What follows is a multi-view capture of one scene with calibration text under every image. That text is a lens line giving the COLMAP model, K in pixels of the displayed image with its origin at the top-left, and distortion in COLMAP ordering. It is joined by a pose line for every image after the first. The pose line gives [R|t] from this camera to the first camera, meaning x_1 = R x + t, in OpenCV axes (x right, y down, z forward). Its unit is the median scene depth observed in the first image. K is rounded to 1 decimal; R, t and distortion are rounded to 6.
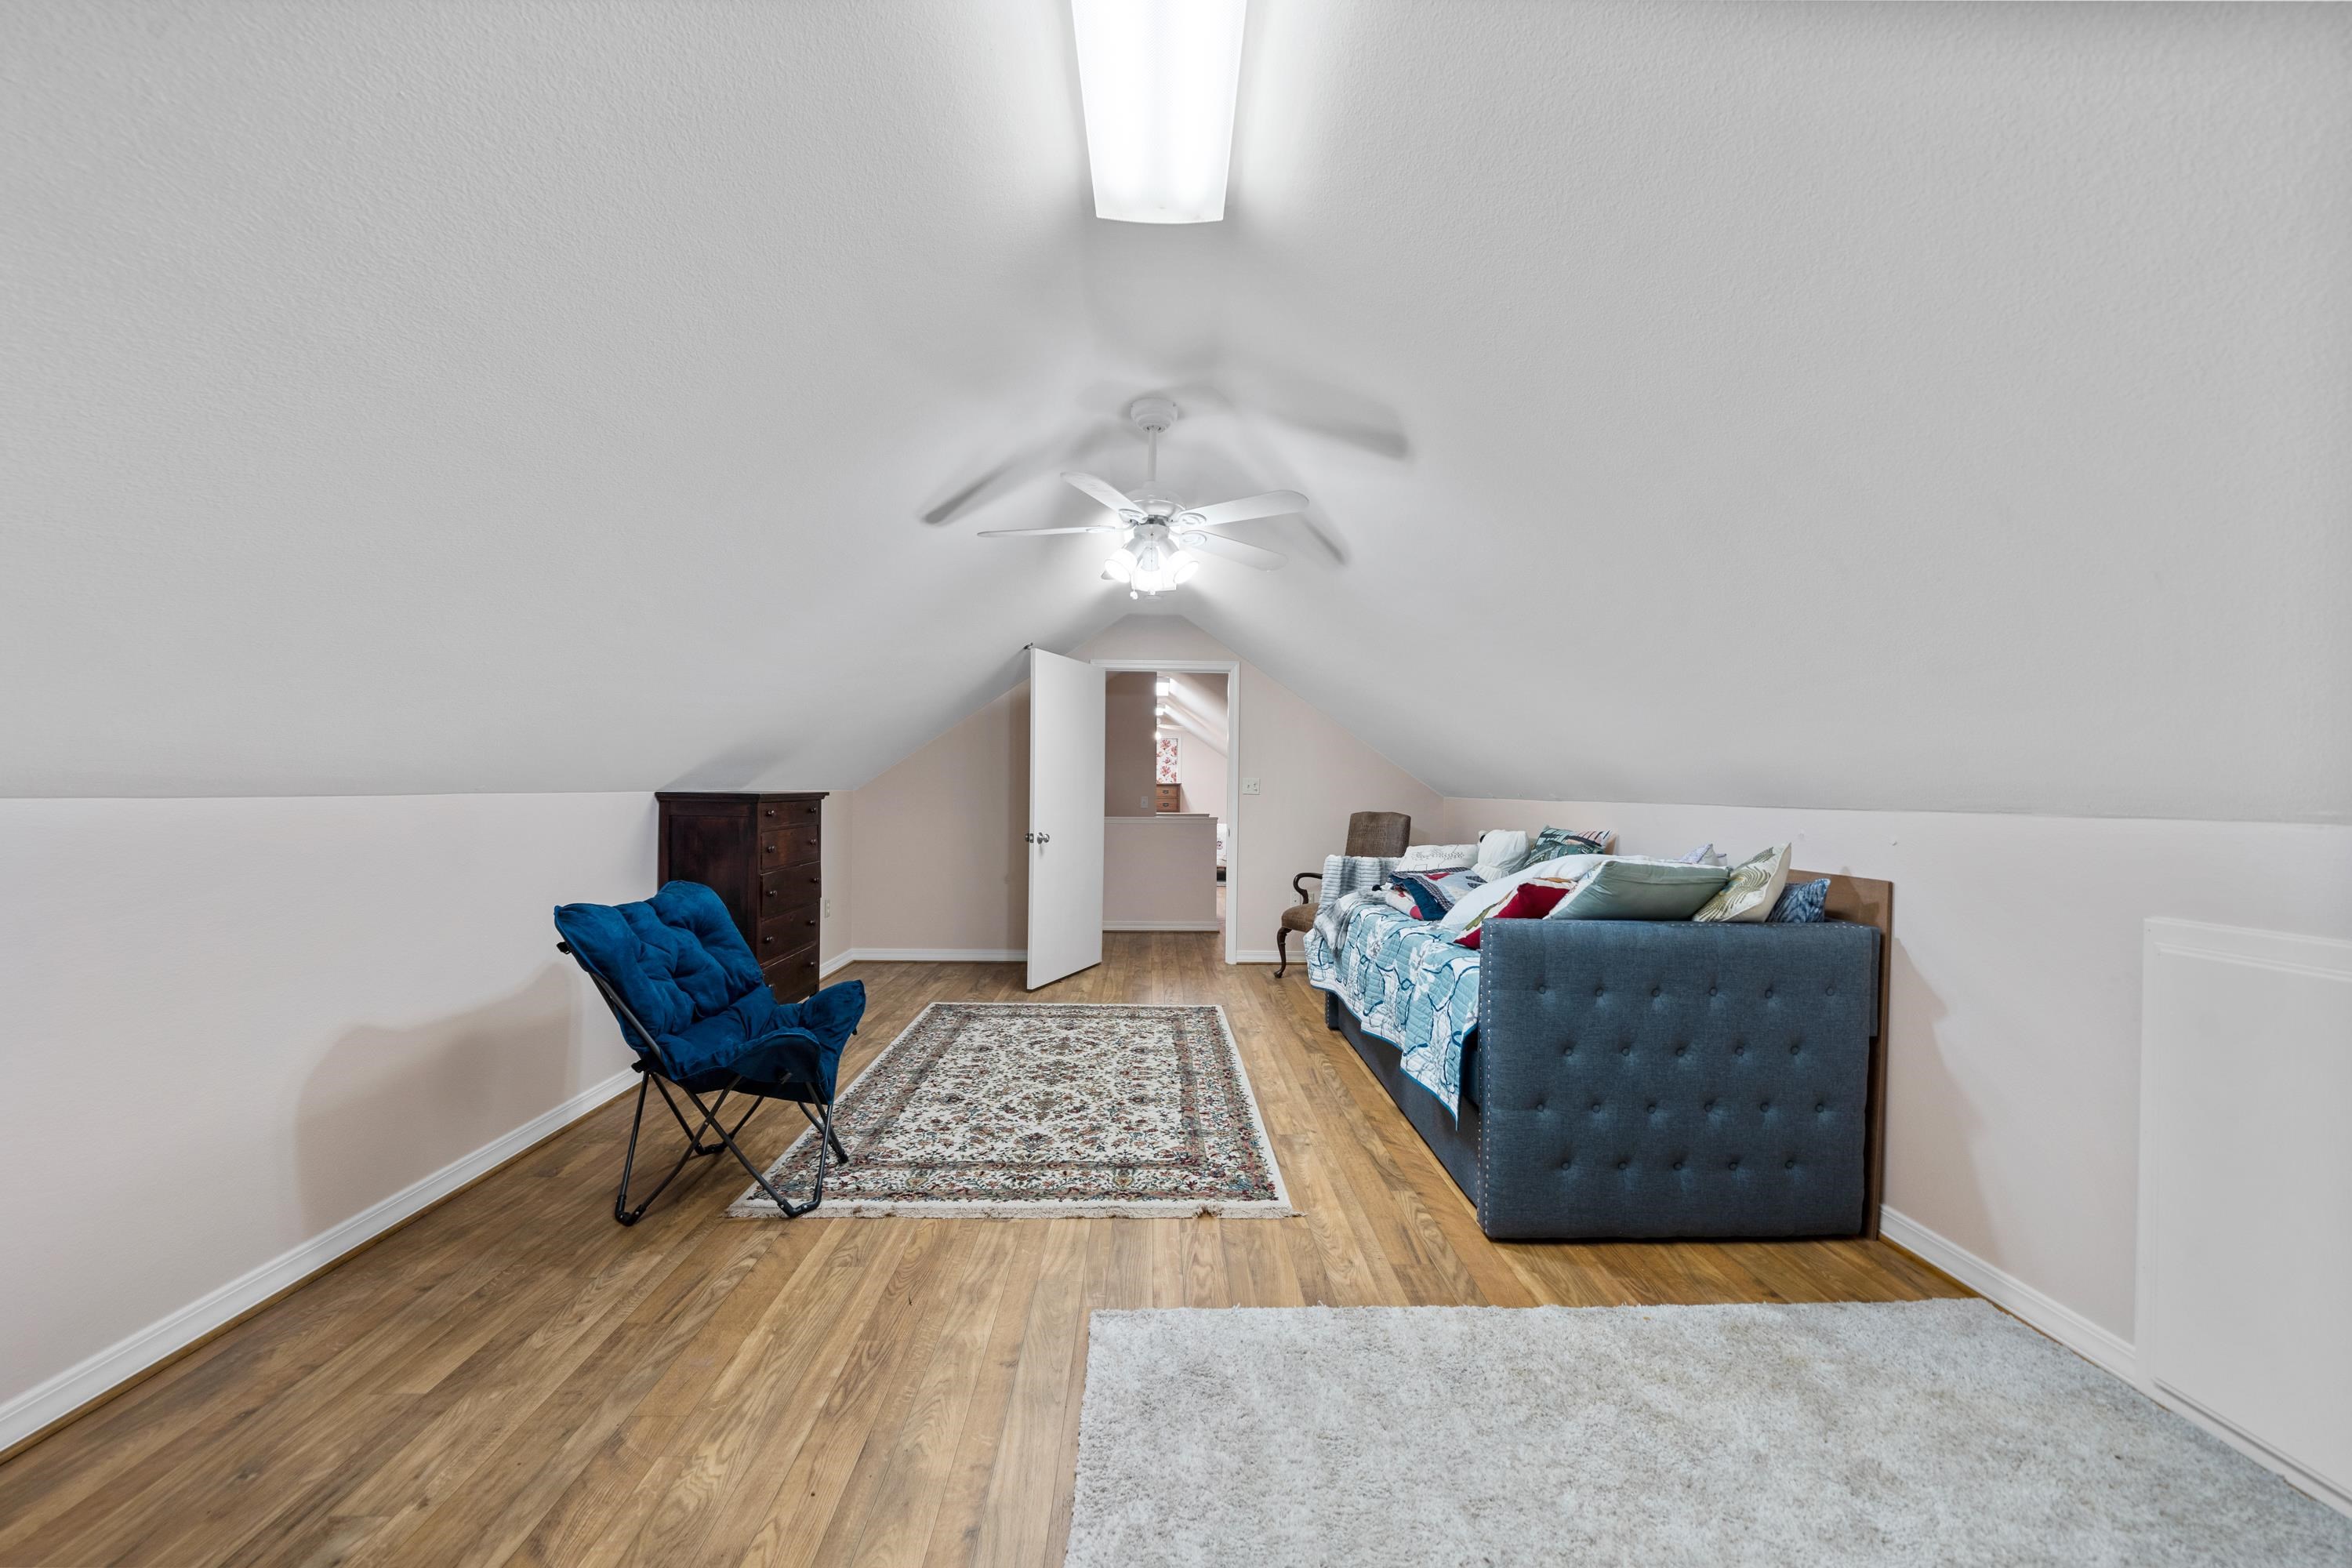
lens RADIAL K [[842.2, 0, 1168.6], [0, 842.2, 793.8], [0, 0, 1]] dist [-0.002012, -0.000214]
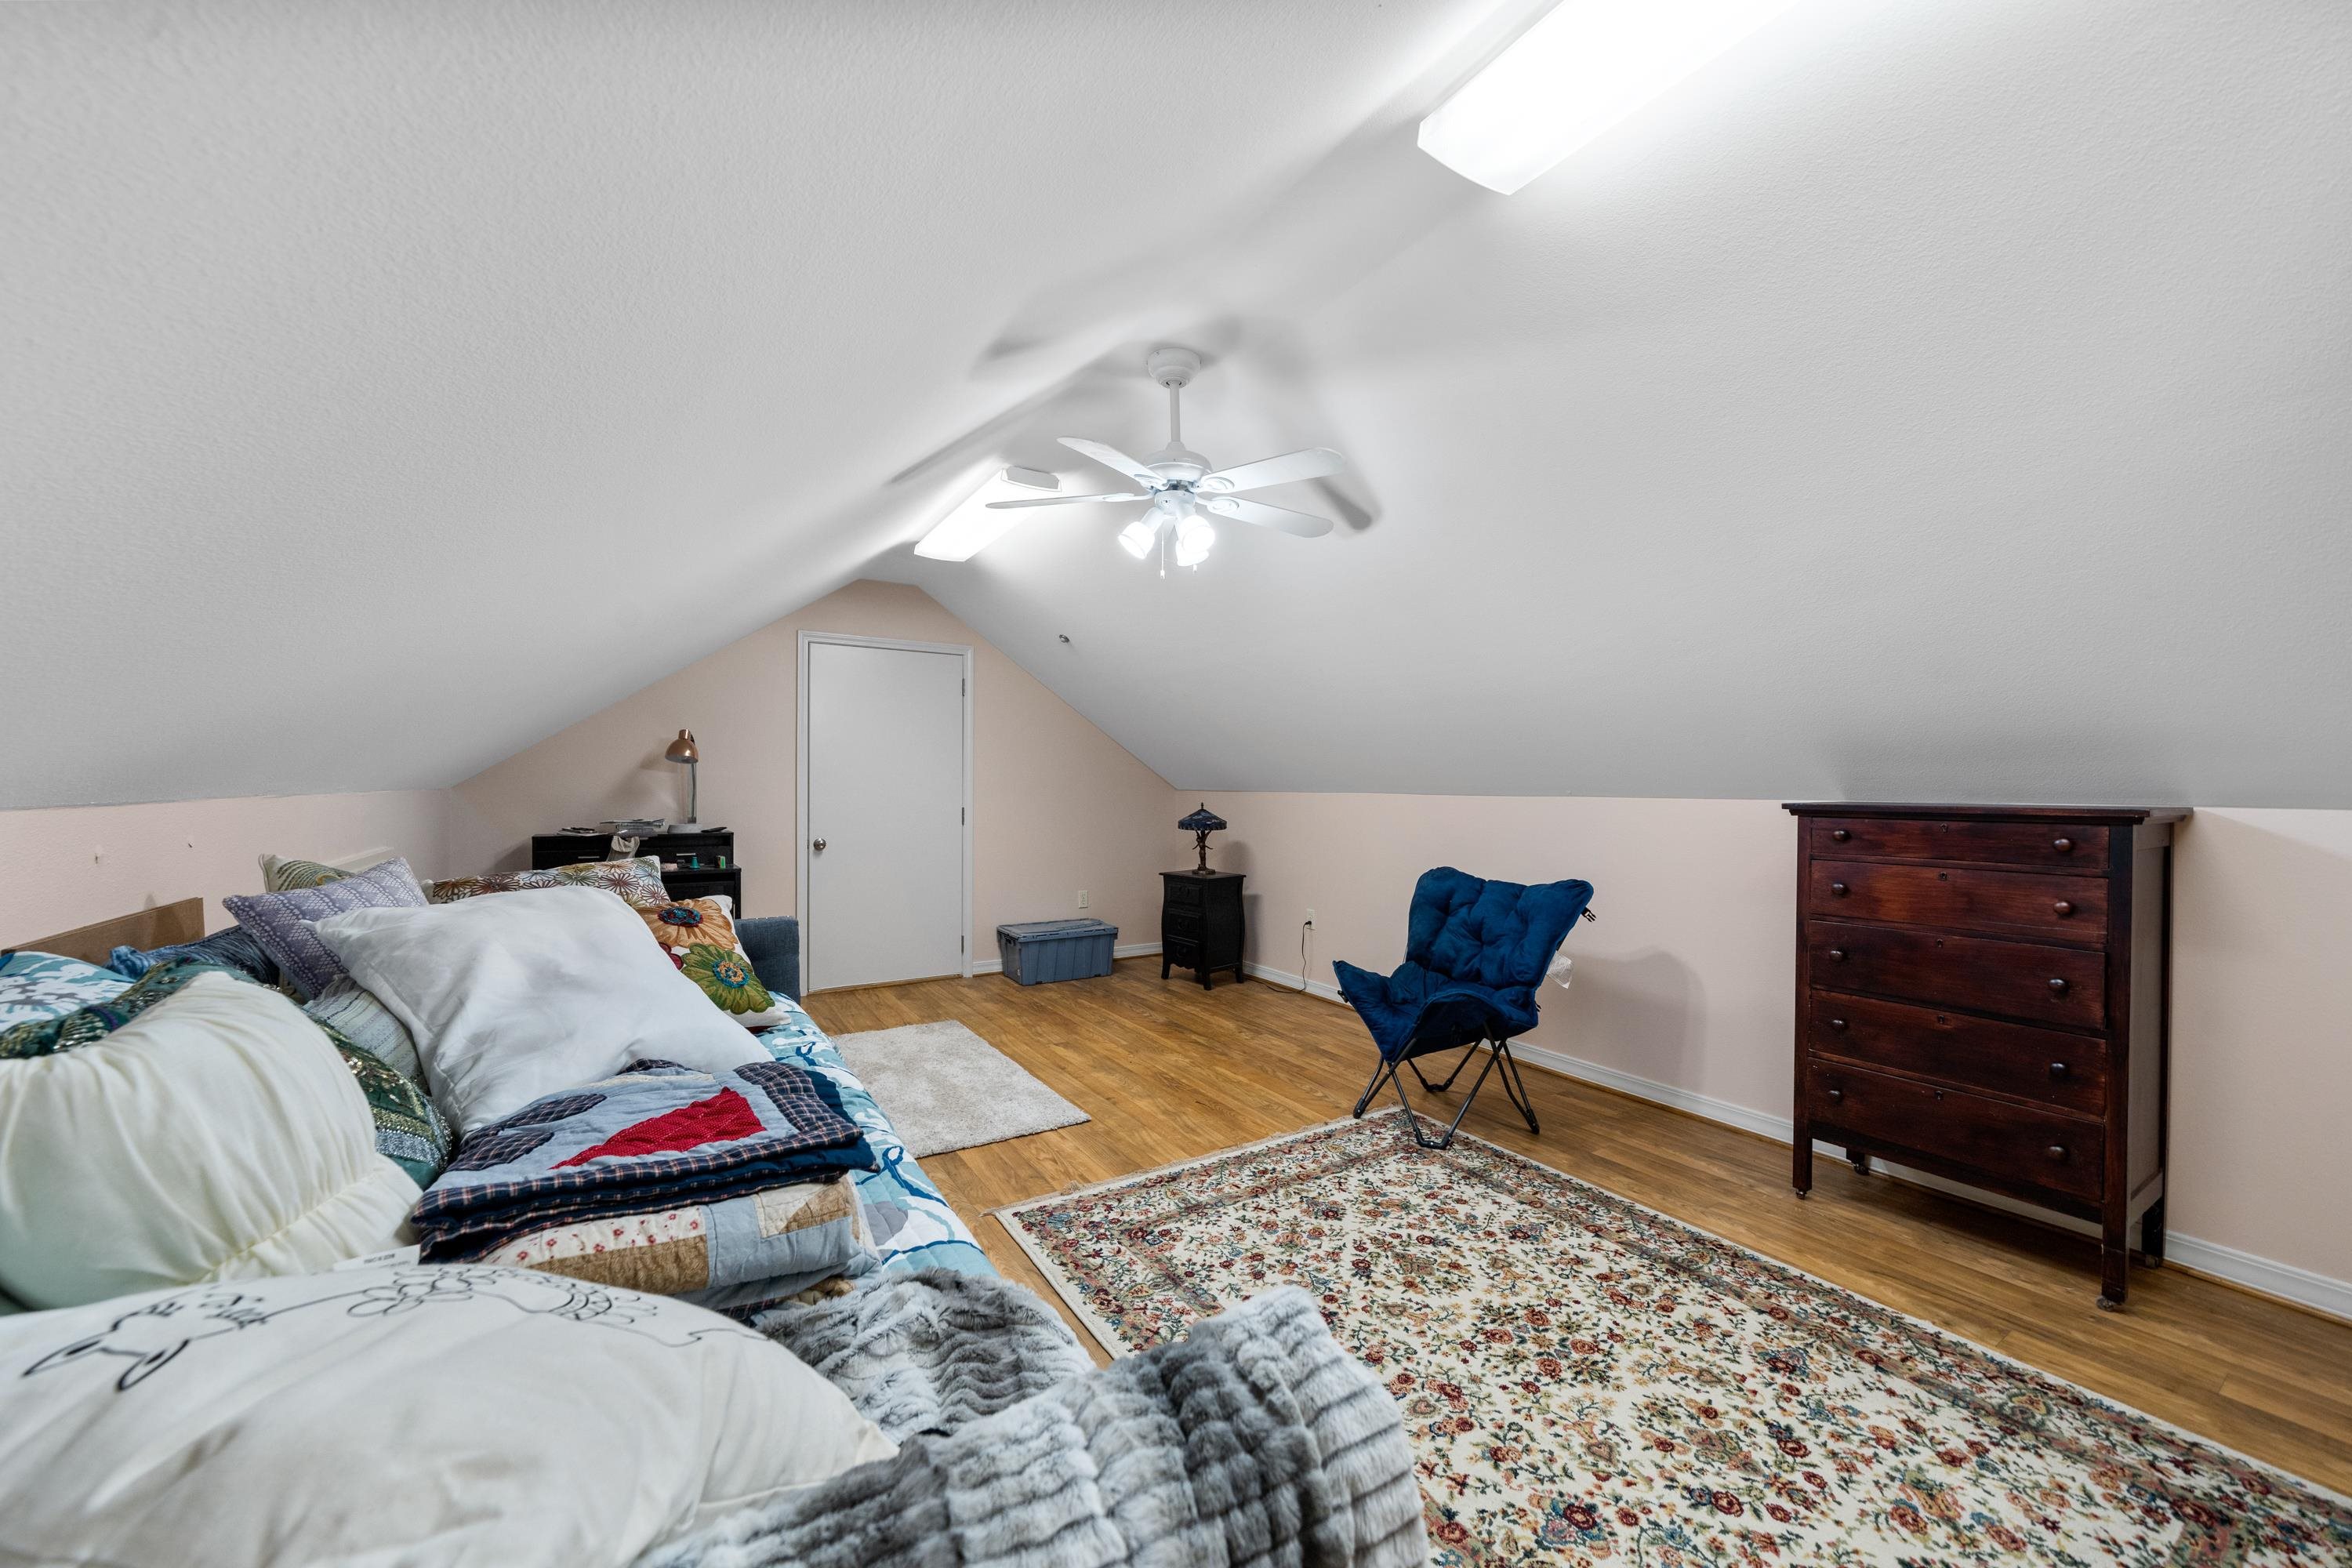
lens RADIAL K [[842.2, 0, 1168.6], [0, 842.2, 793.8], [0, 0, 1]] dist [-0.002012, -0.000214]
pose [[-0.854690, -0.009852, -0.519044, 0.398352], [-0.019203, 0.999736, 0.012644, -0.008222], [0.518783, 0.020774, -0.854654, 1.578266]]
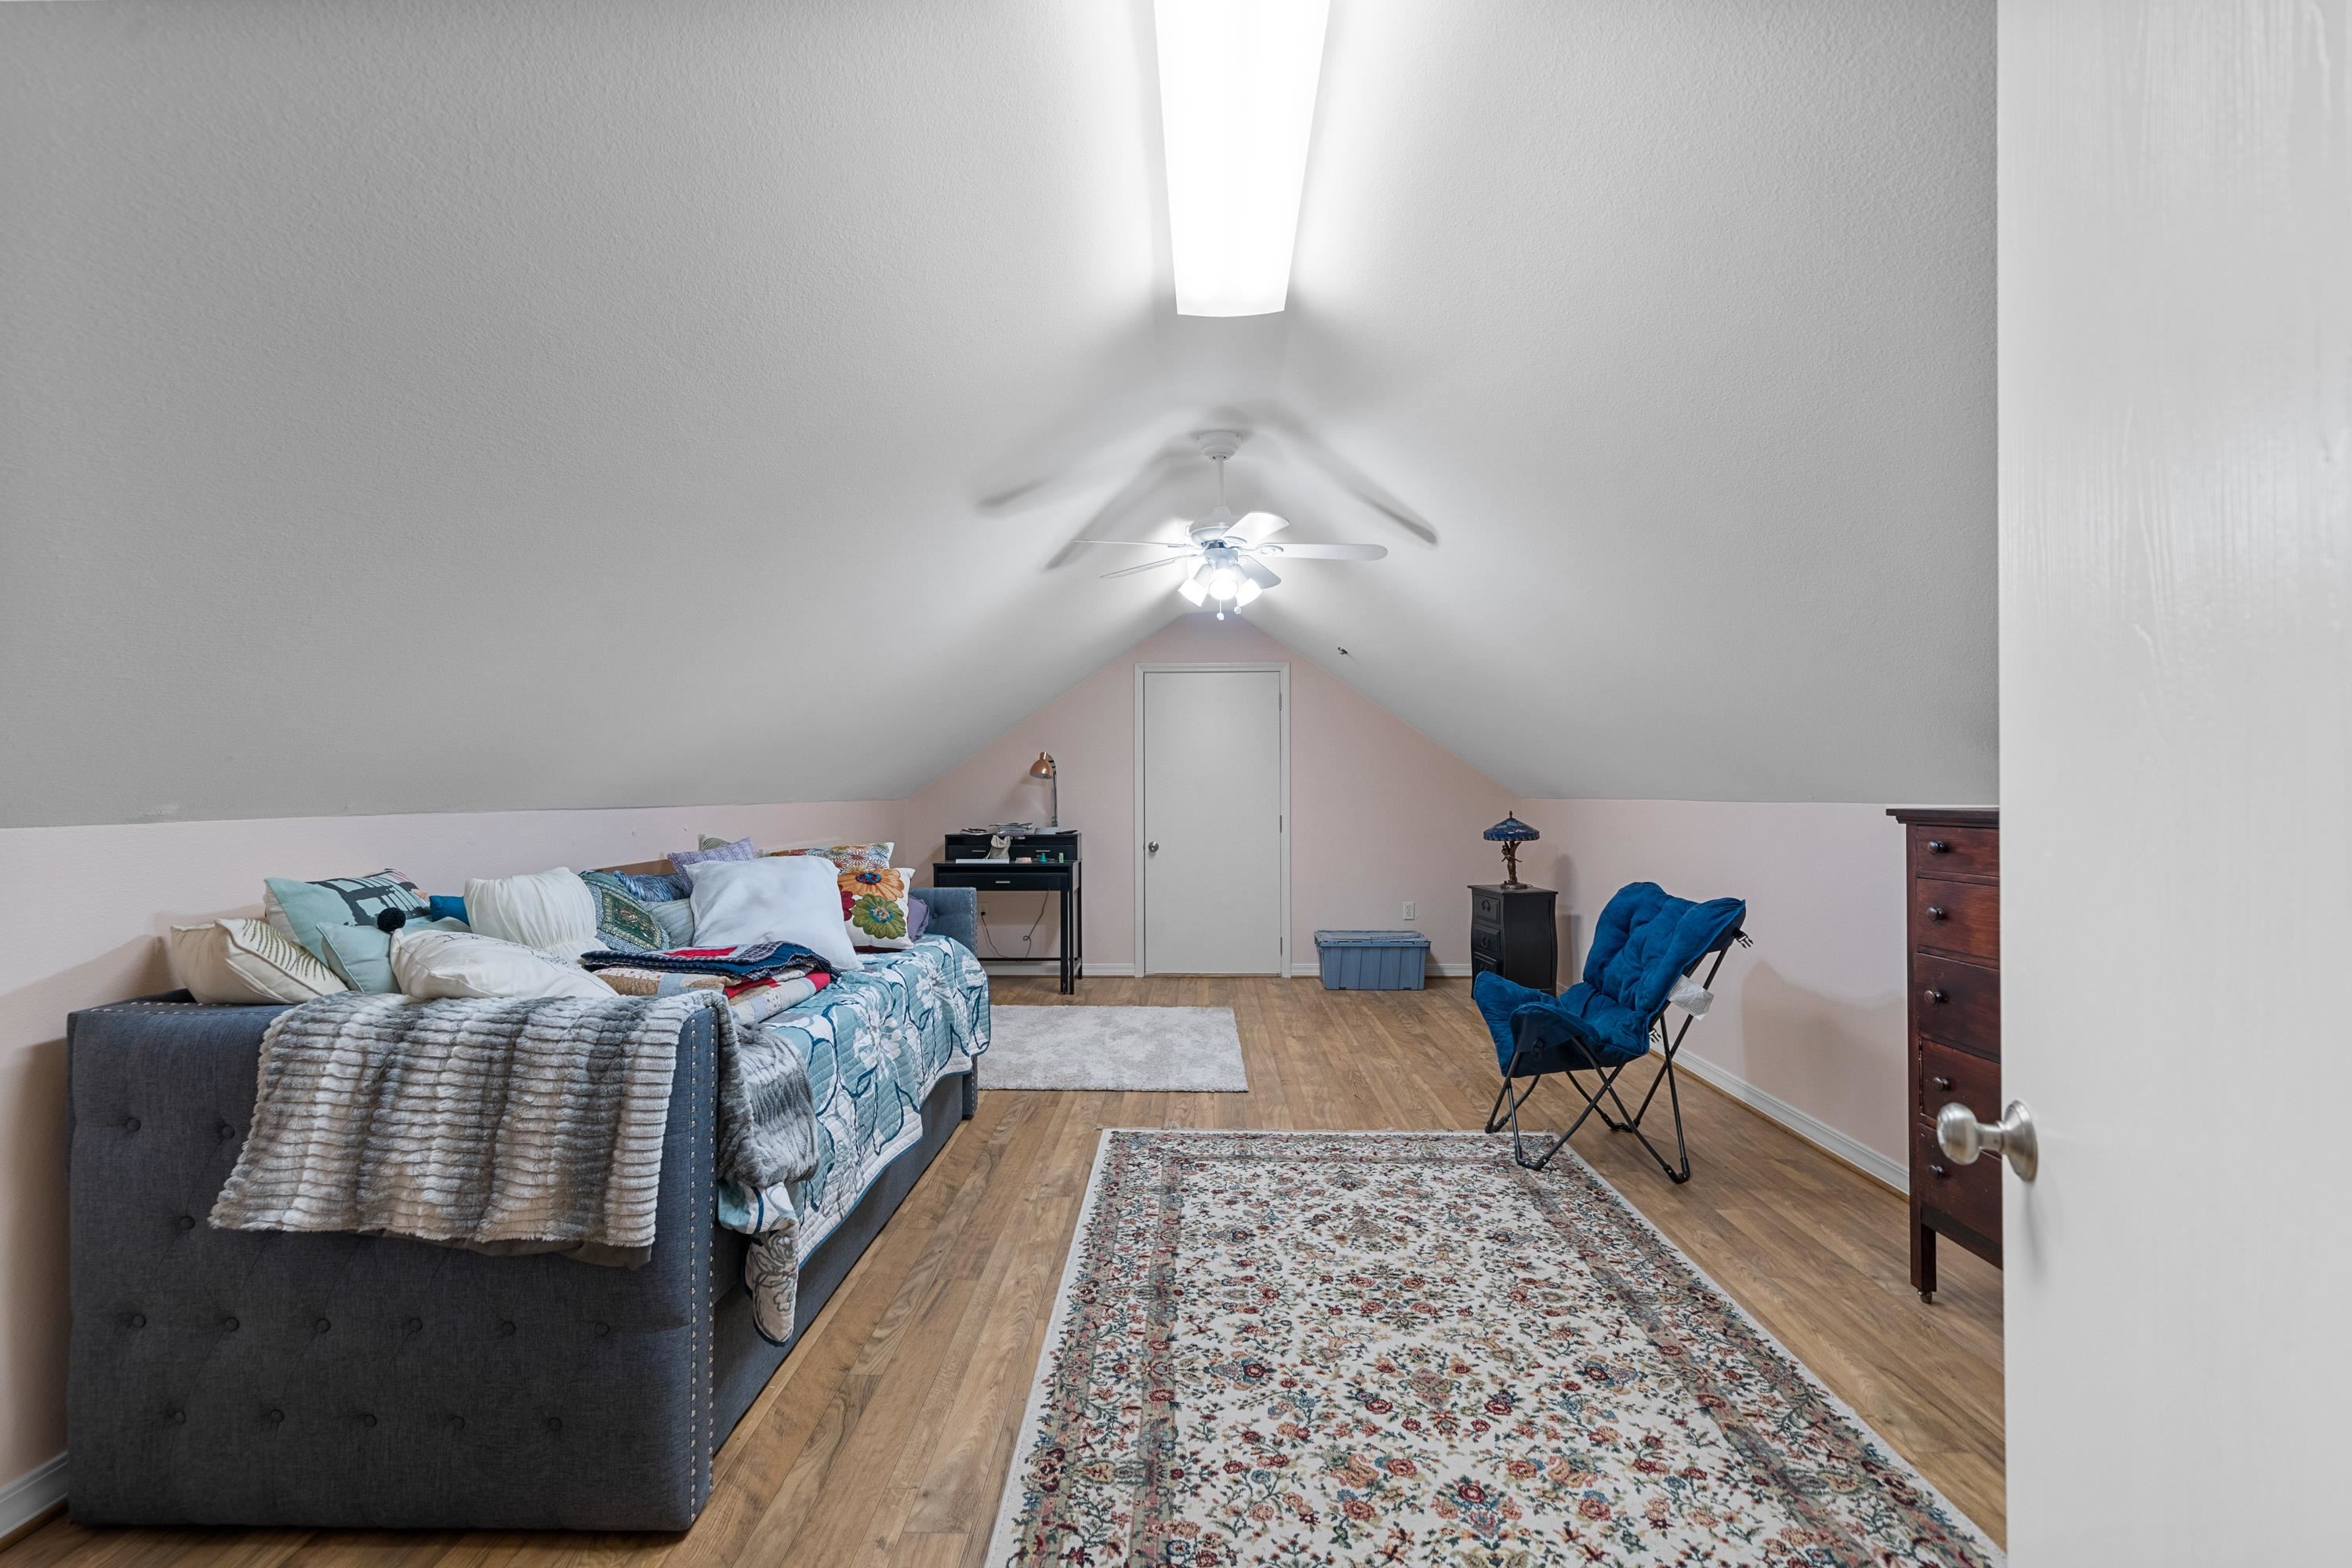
lens RADIAL K [[963.5, 0, 1201.7], [0, 963.5, 788.2], [0, 0, 1]] dist [0.001660, 0.000247]
pose [[-0.999778, -0.006712, 0.019988, -0.019530], [-0.006651, 0.999973, 0.003127, -0.015250], [-0.020008, 0.002993, -0.999795, 1.984113]]
